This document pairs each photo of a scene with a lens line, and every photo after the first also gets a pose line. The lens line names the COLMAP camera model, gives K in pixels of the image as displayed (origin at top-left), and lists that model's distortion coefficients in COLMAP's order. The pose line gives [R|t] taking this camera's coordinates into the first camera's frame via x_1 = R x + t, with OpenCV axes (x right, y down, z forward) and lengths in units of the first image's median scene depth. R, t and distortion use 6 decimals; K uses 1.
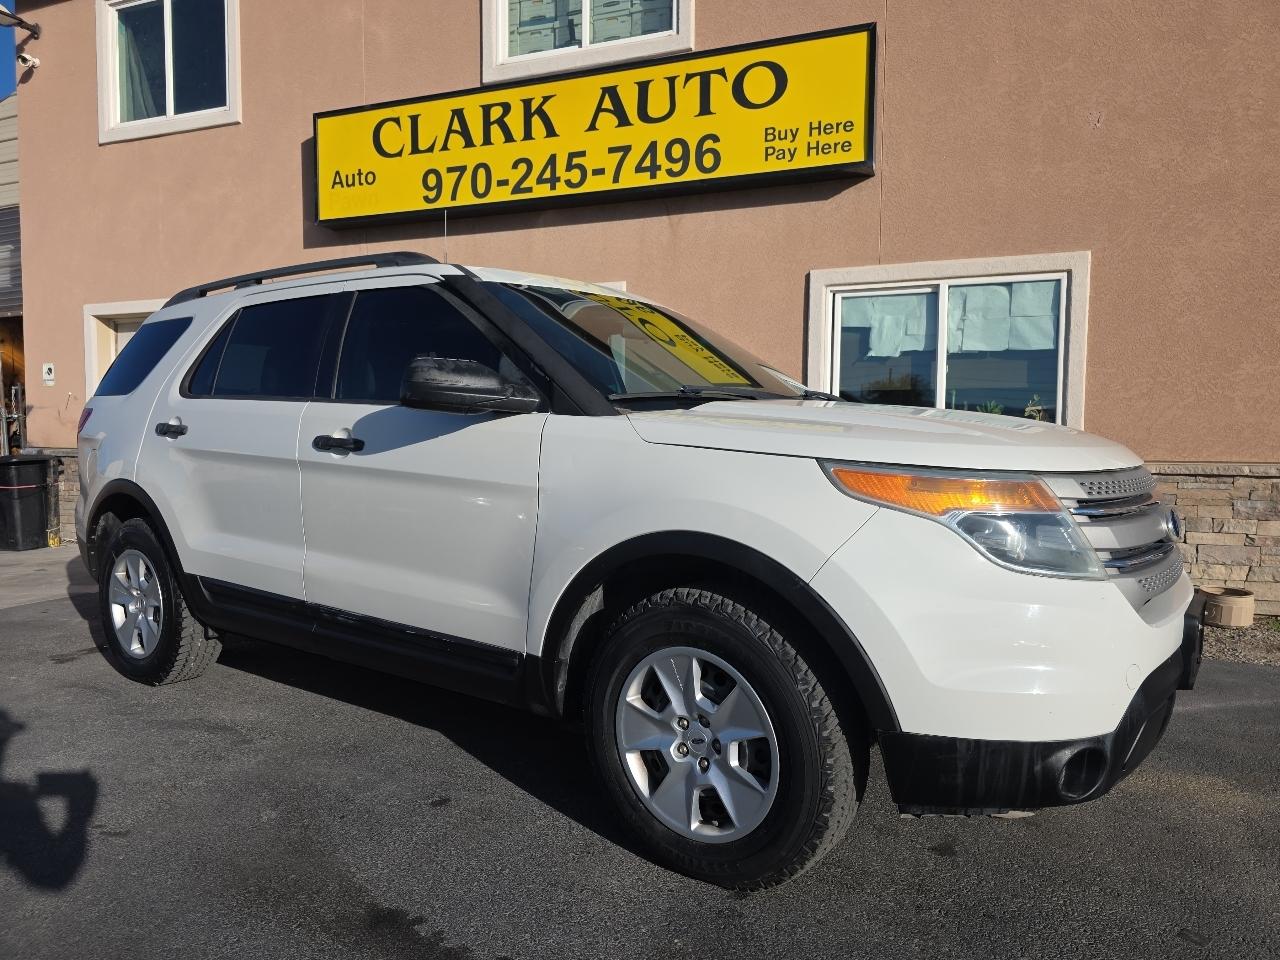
lens RADIAL K [[854.2, 0, 640.1], [0, 854.2, 489.1], [0, 0, 1]] dist [0.039683, -0.036925]
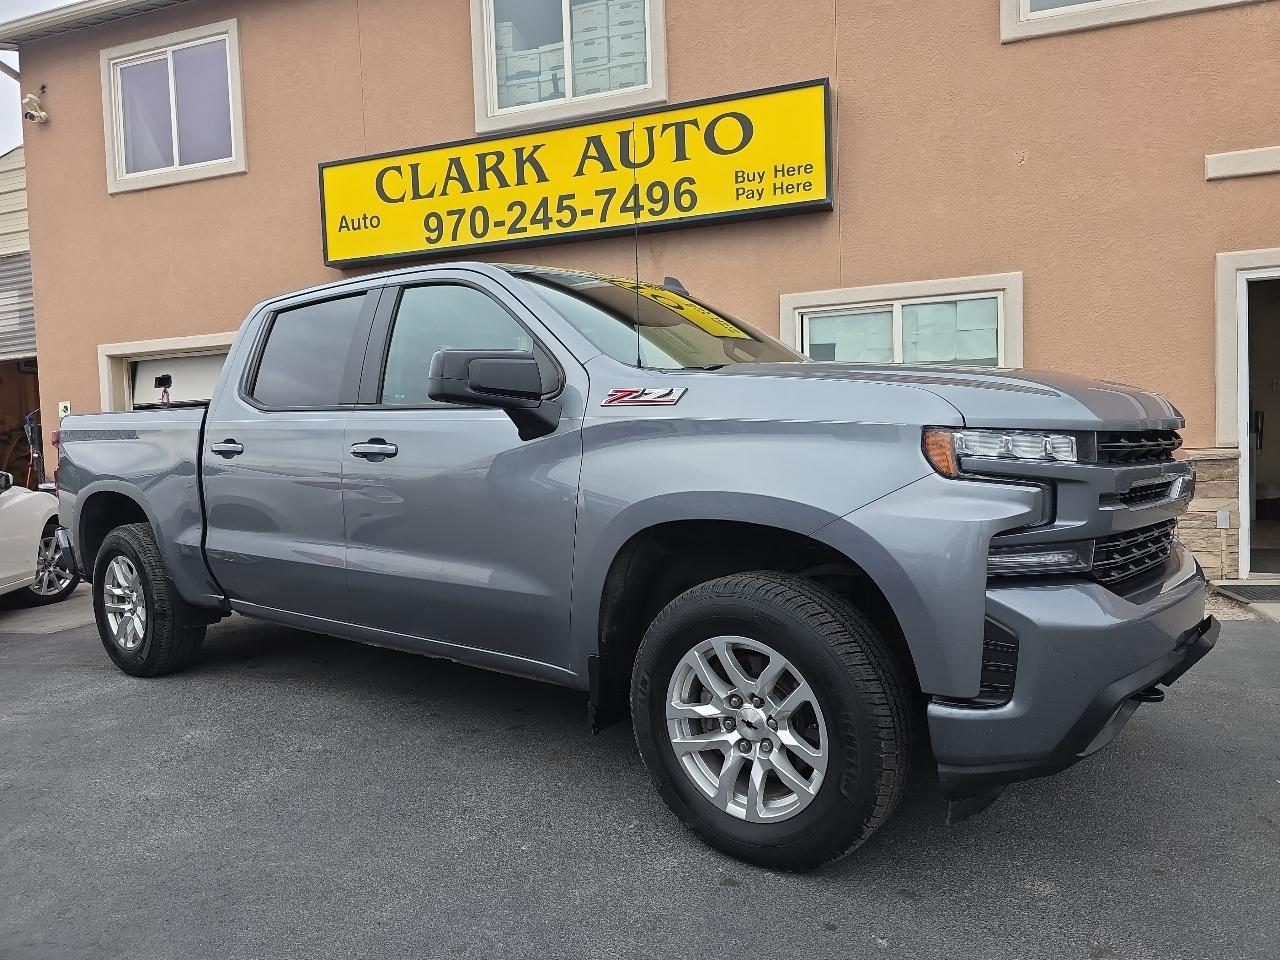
lens RADIAL K [[854.2, 0, 638.0], [0, 854.2, 487.6], [0, 0, 1]] dist [0.039683, -0.036925]
pose [[0.998248, -0.044810, 0.038649, -0.042160], [0.045076, 0.998965, -0.006023, -0.003000], [-0.038339, 0.007754, 0.999235, -0.114309]]
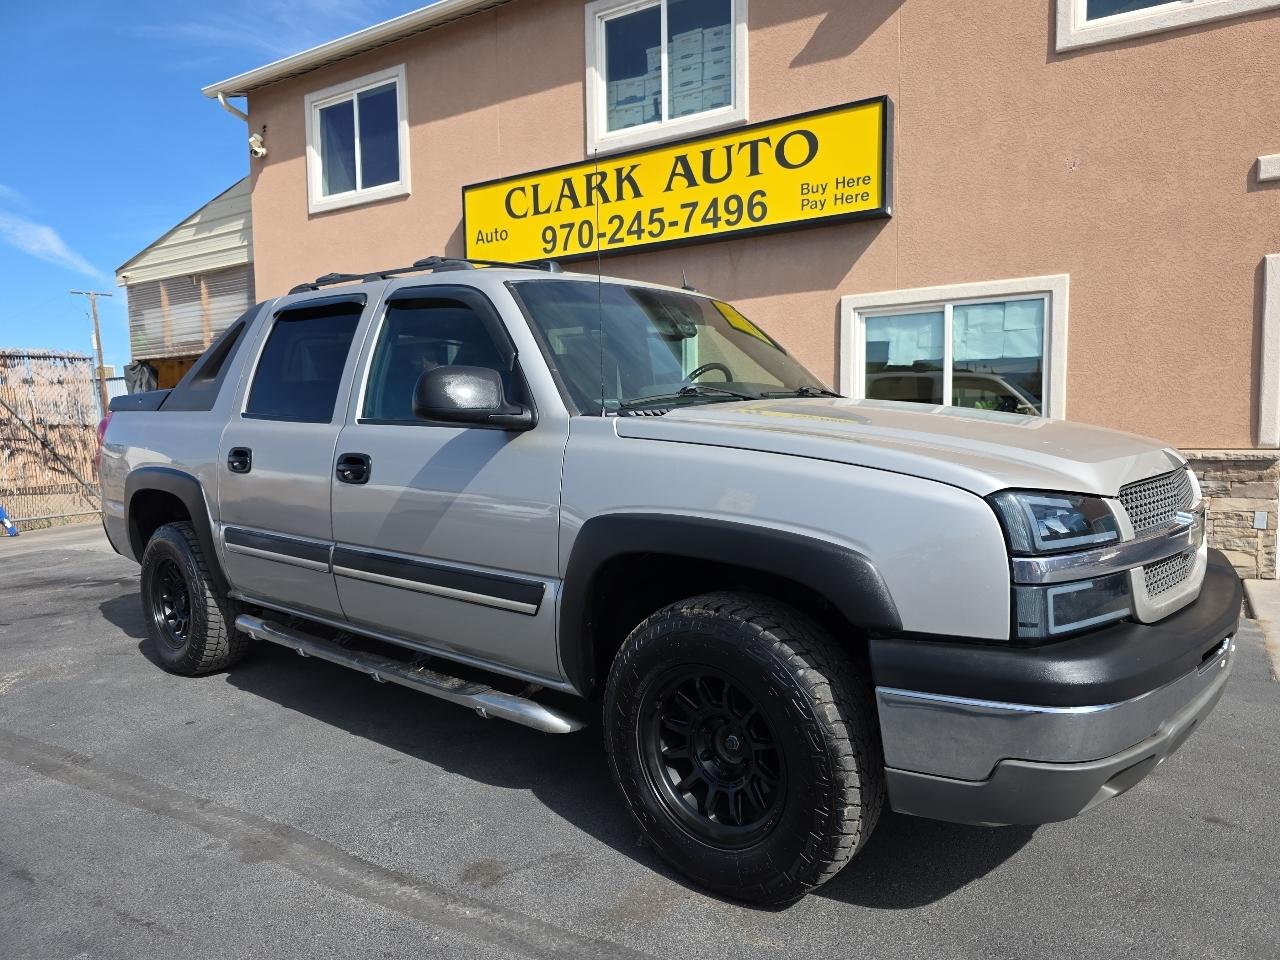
lens RADIAL K [[854.2, 0, 641.9], [0, 854.2, 490.5], [0, 0, 1]] dist [0.039683, -0.036925]
pose [[0.982903, -0.006384, -0.184014, 0.137239], [0.009728, 0.999803, 0.017276, -0.001128], [0.183868, -0.018771, 0.982772, -0.255433]]
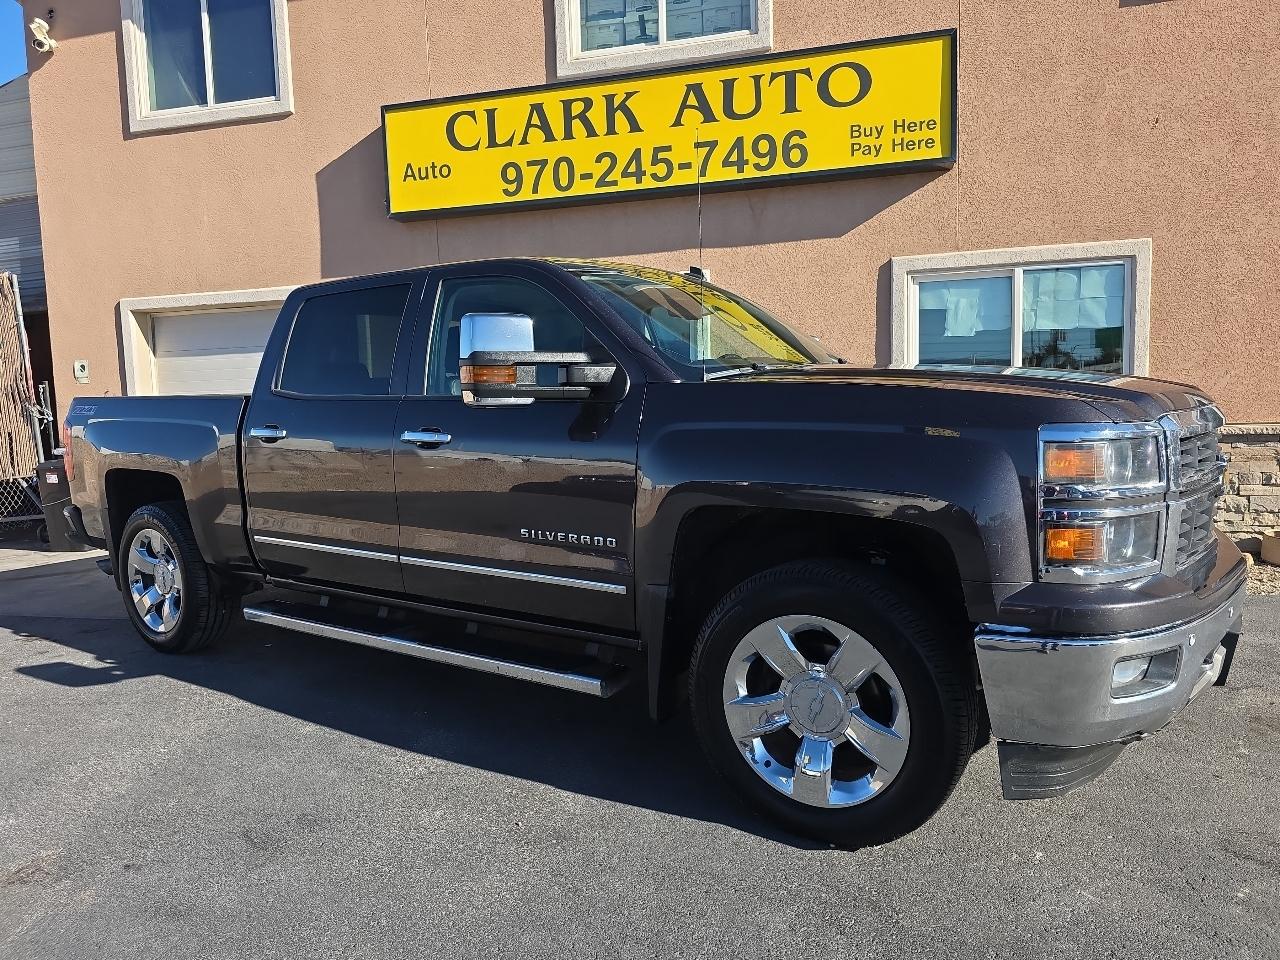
lens RADIAL K [[854.2, 0, 633.1], [0, 854.2, 478.9], [0, 0, 1]] dist [0.039683, -0.036925]
pose [[0.994089, -0.042748, 0.099803, -0.236702], [0.040254, 0.998828, 0.026875, -0.018611], [-0.100835, -0.022699, 0.994644, -0.046491]]
